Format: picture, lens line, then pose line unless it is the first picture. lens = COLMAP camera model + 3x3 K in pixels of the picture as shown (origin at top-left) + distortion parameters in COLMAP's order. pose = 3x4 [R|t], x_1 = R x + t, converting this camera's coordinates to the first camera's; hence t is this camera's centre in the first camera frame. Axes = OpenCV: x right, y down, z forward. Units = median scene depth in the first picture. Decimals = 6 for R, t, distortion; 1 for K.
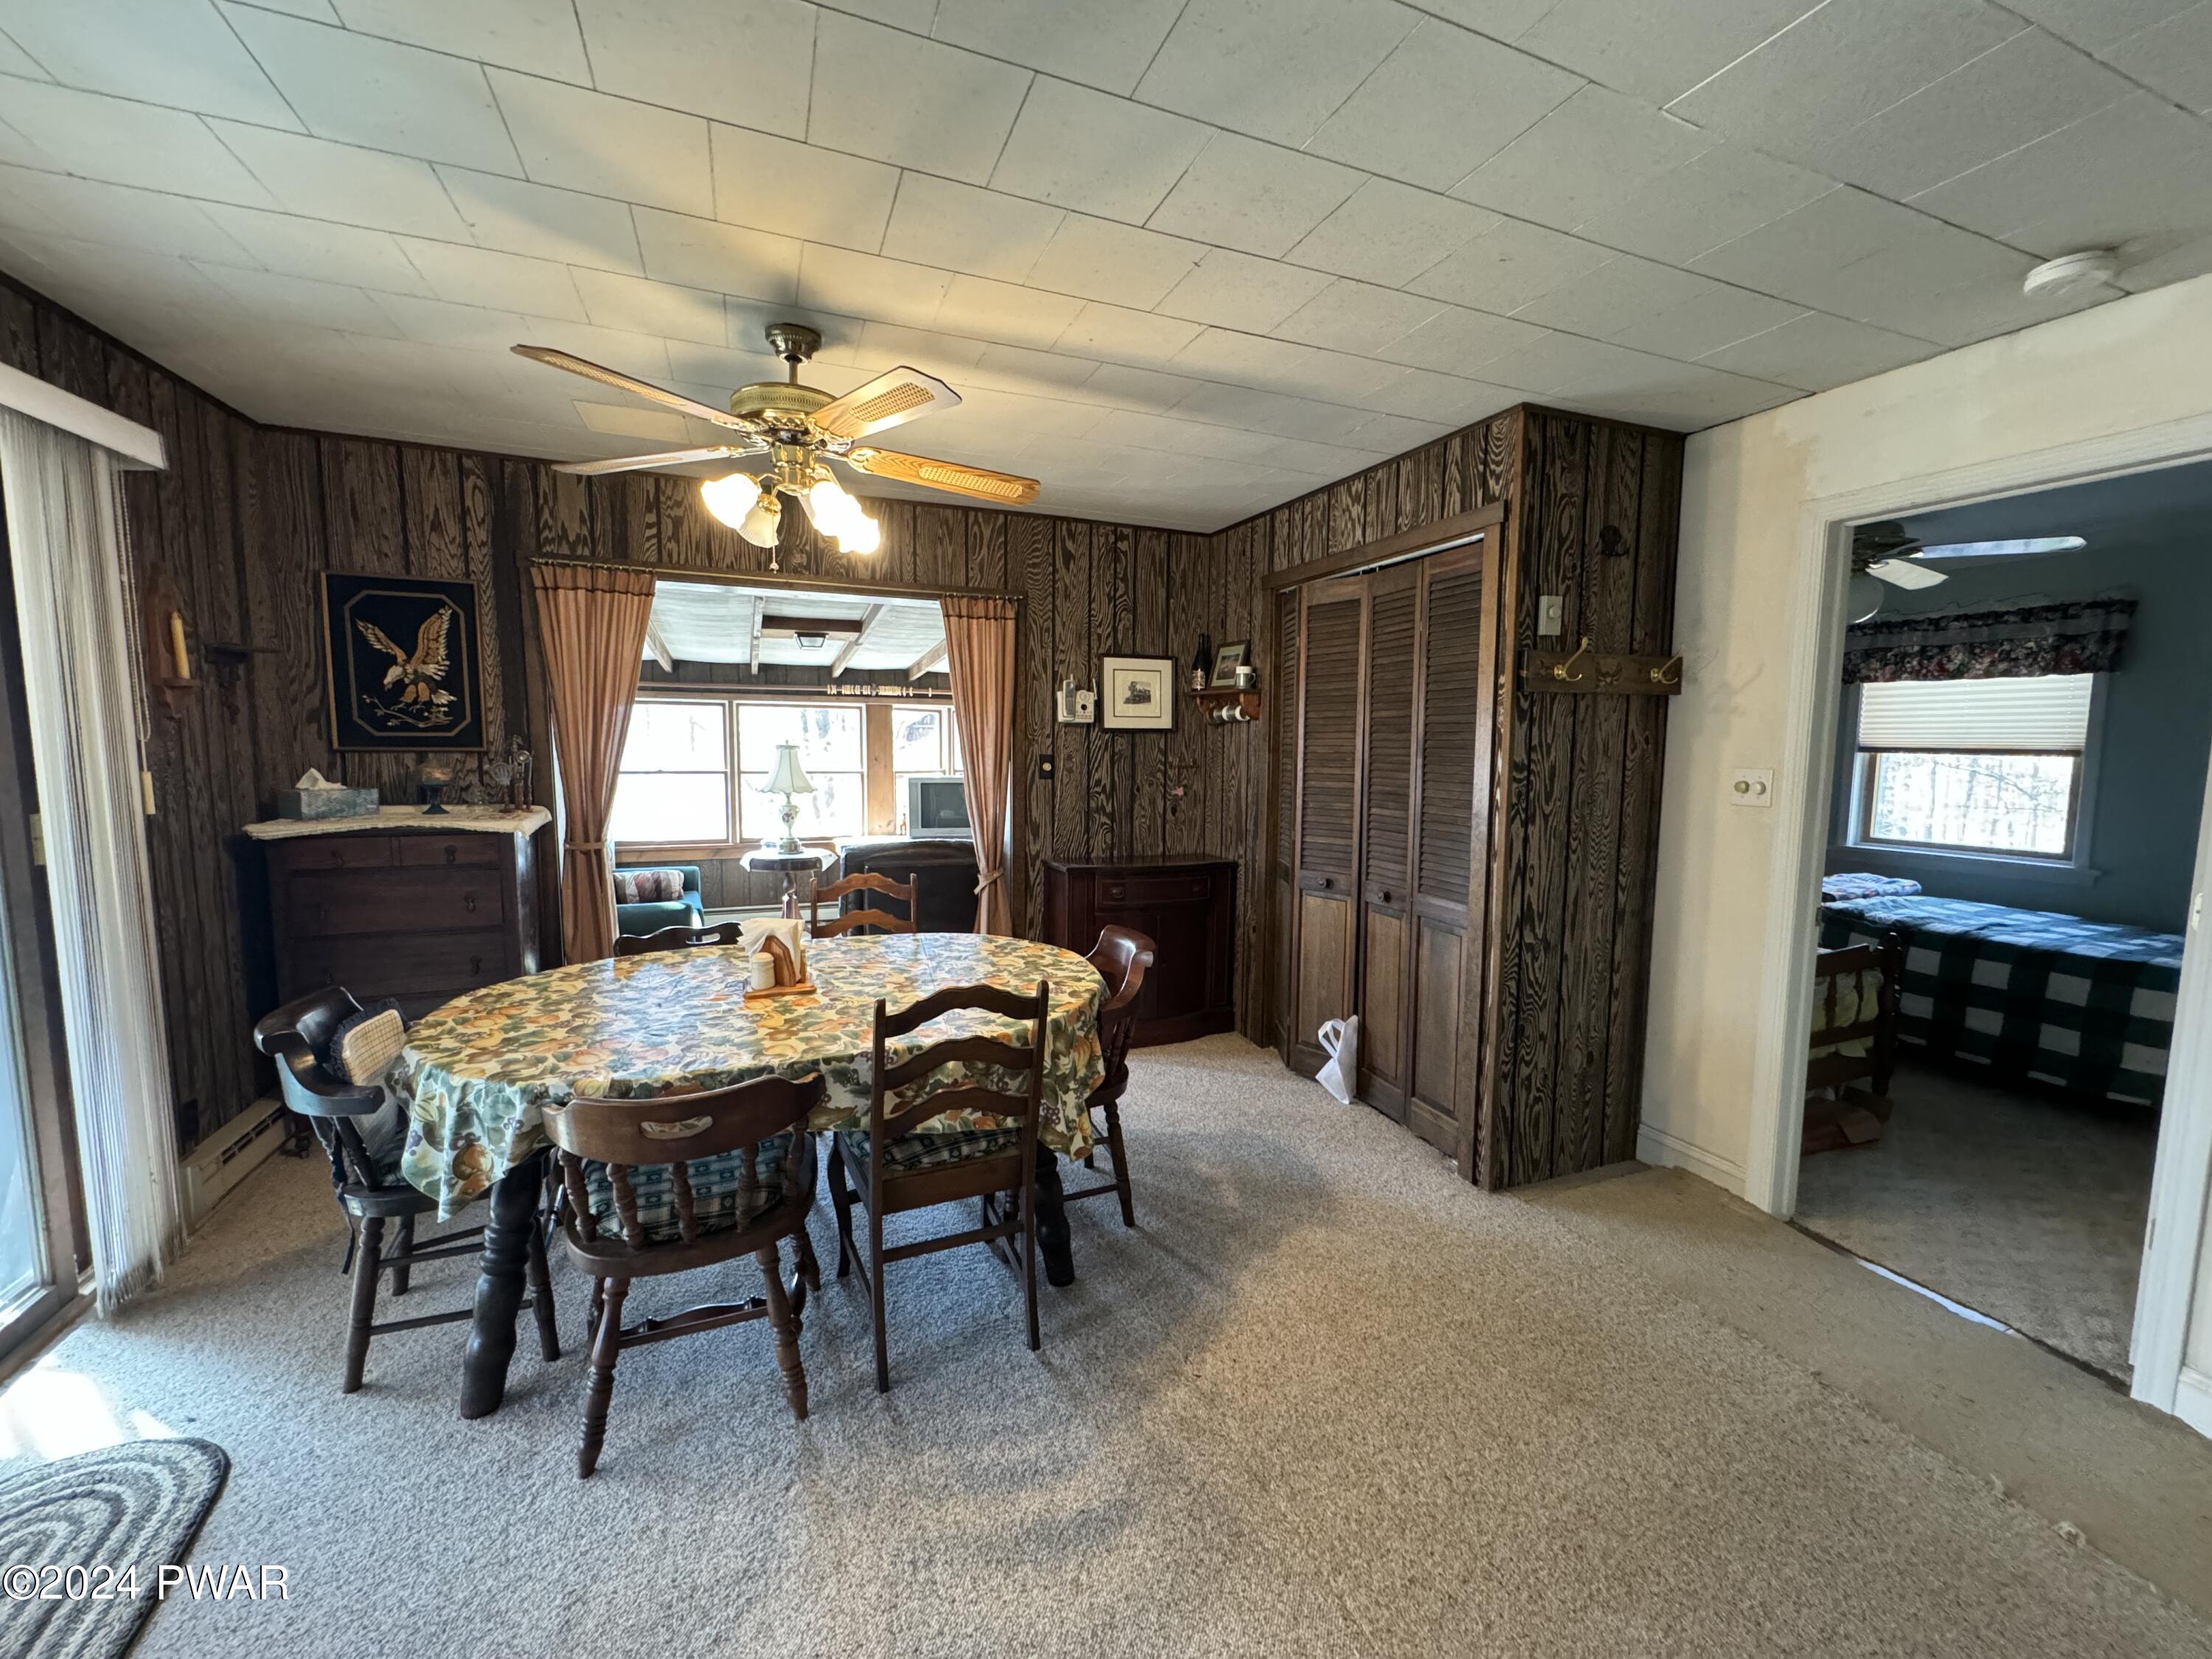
lens RADIAL K [[878.9, 0, 1110.5], [0, 878.9, 822.7], [0, 0, 1]] dist [-0.002036, -0.000025]
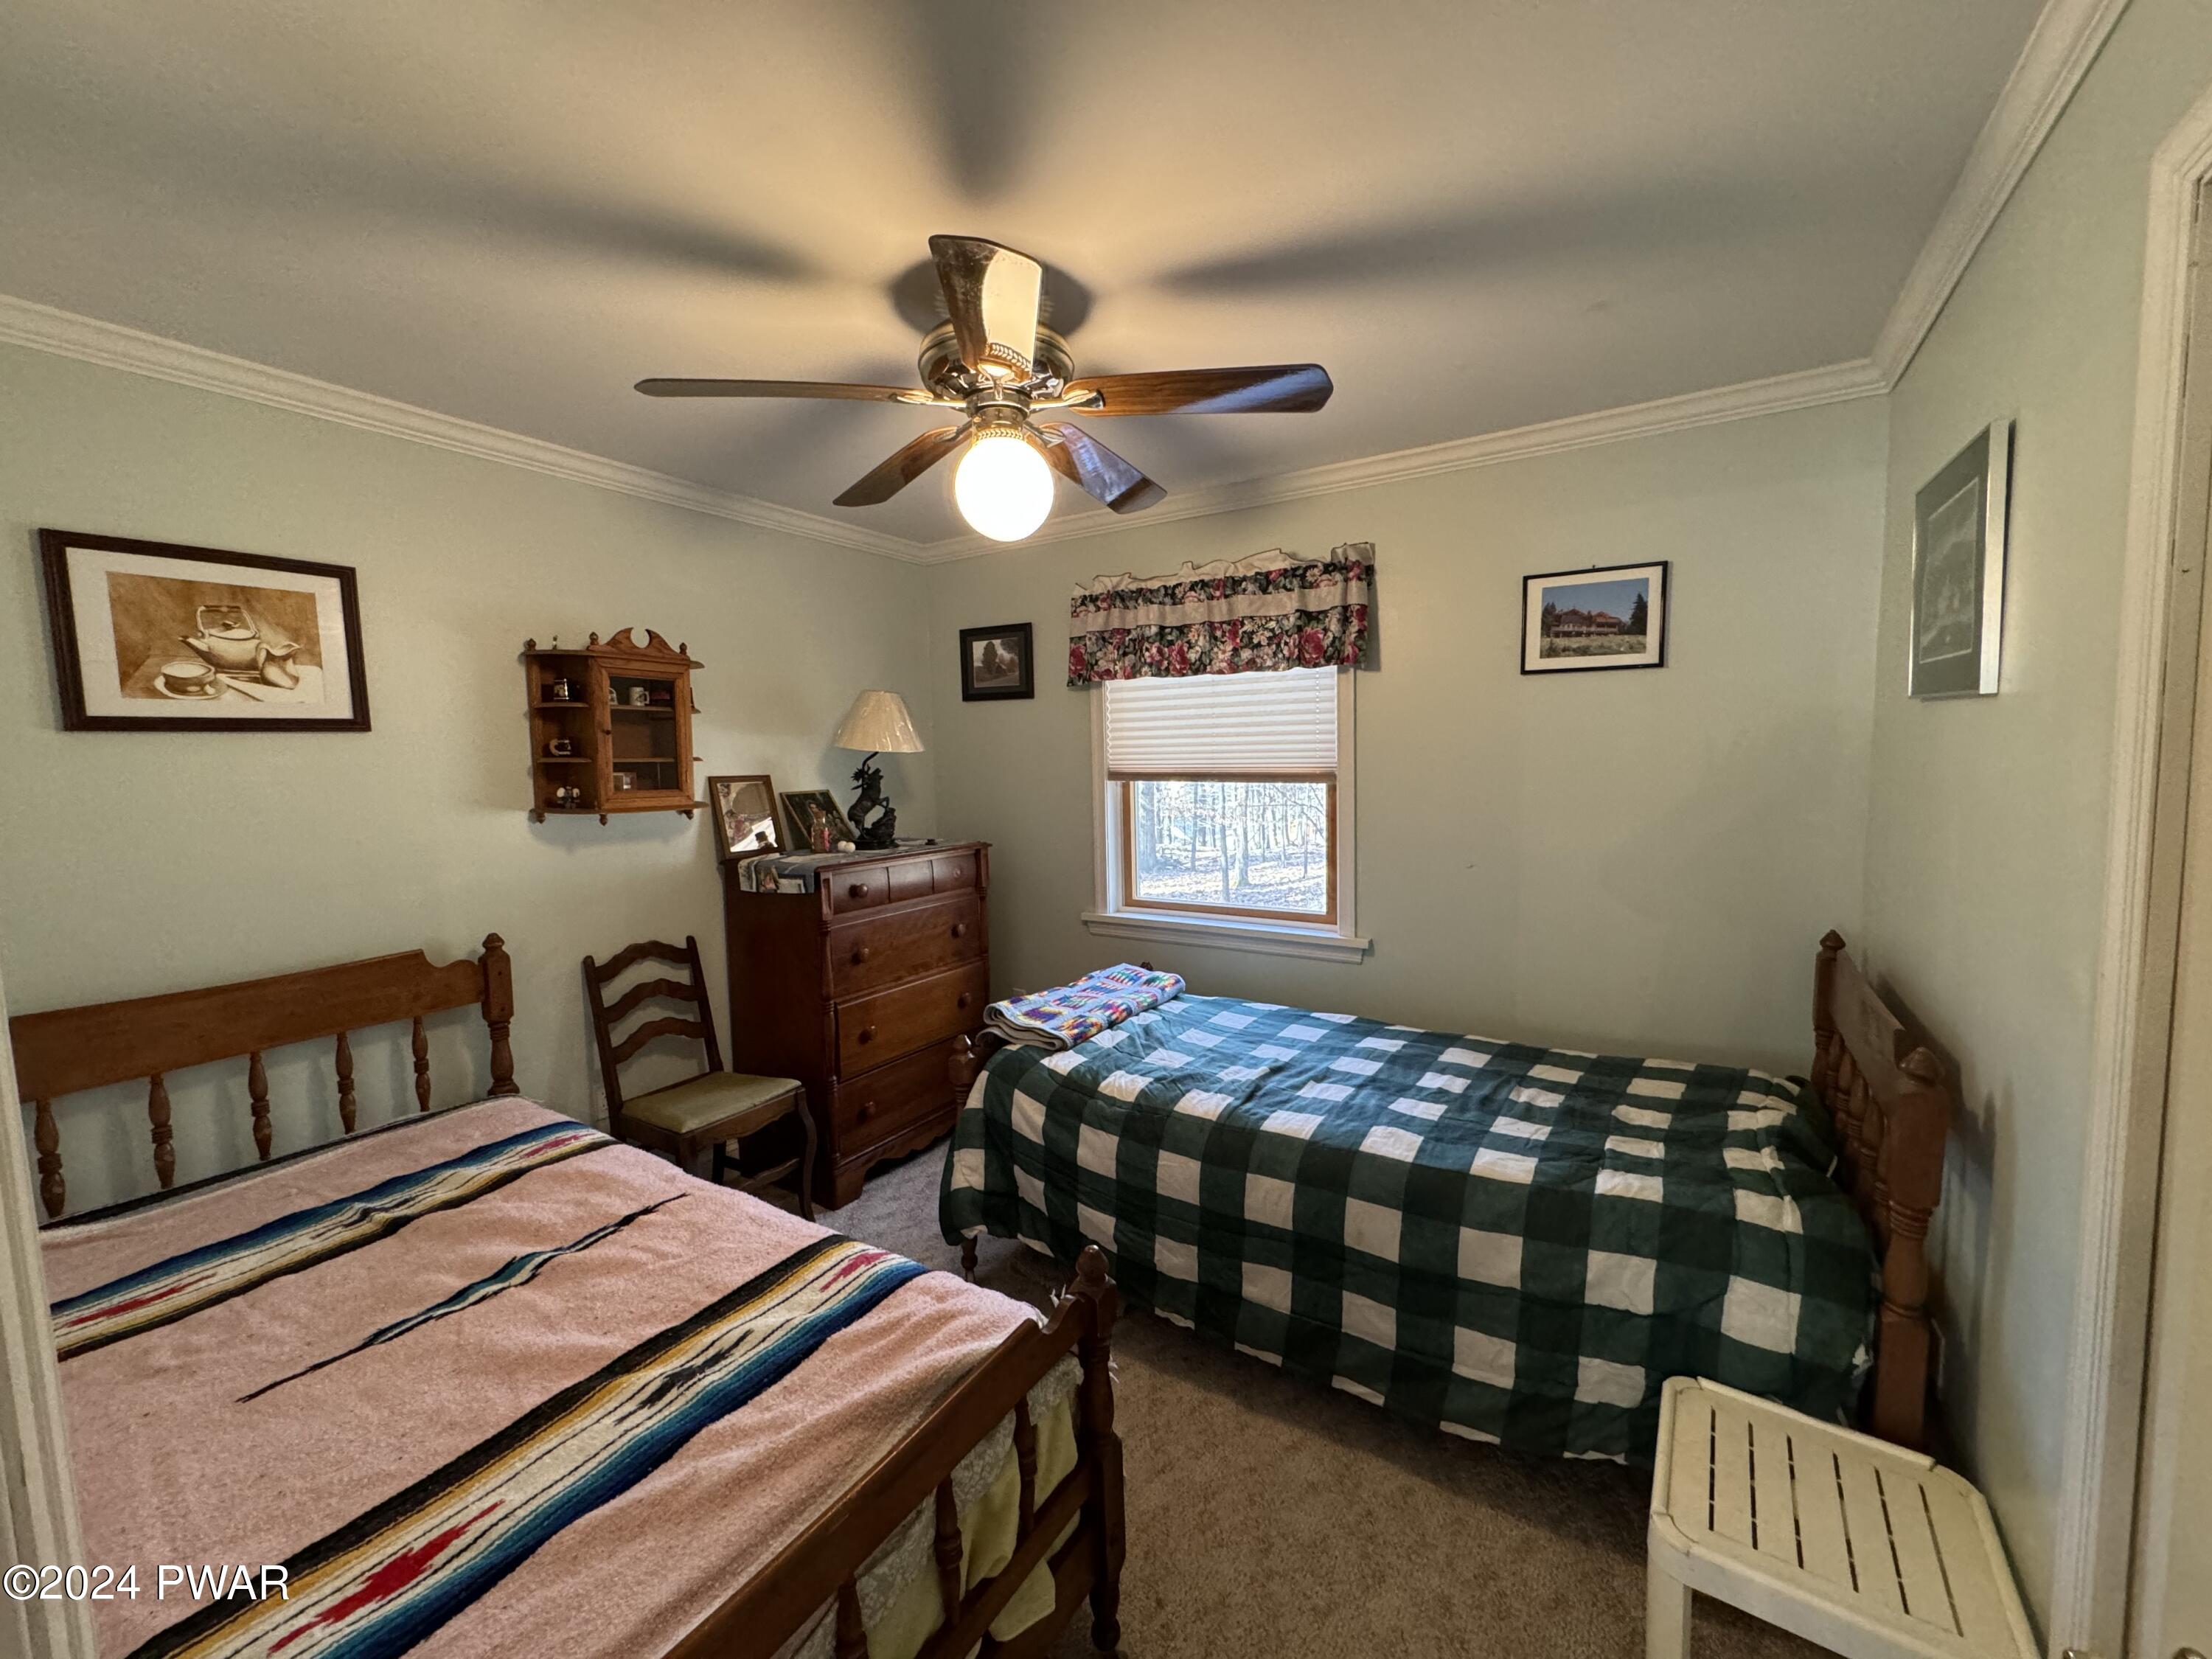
lens RADIAL K [[878.9, 0, 1093.7], [0, 878.9, 827.9], [0, 0, 1]] dist [-0.002036, -0.000025]
pose [[0.824191, -0.074807, 0.561349, 0.517429], [0.083114, 0.996482, 0.010763, -0.059423], [-0.560179, 0.037785, 0.827509, 0.497153]]
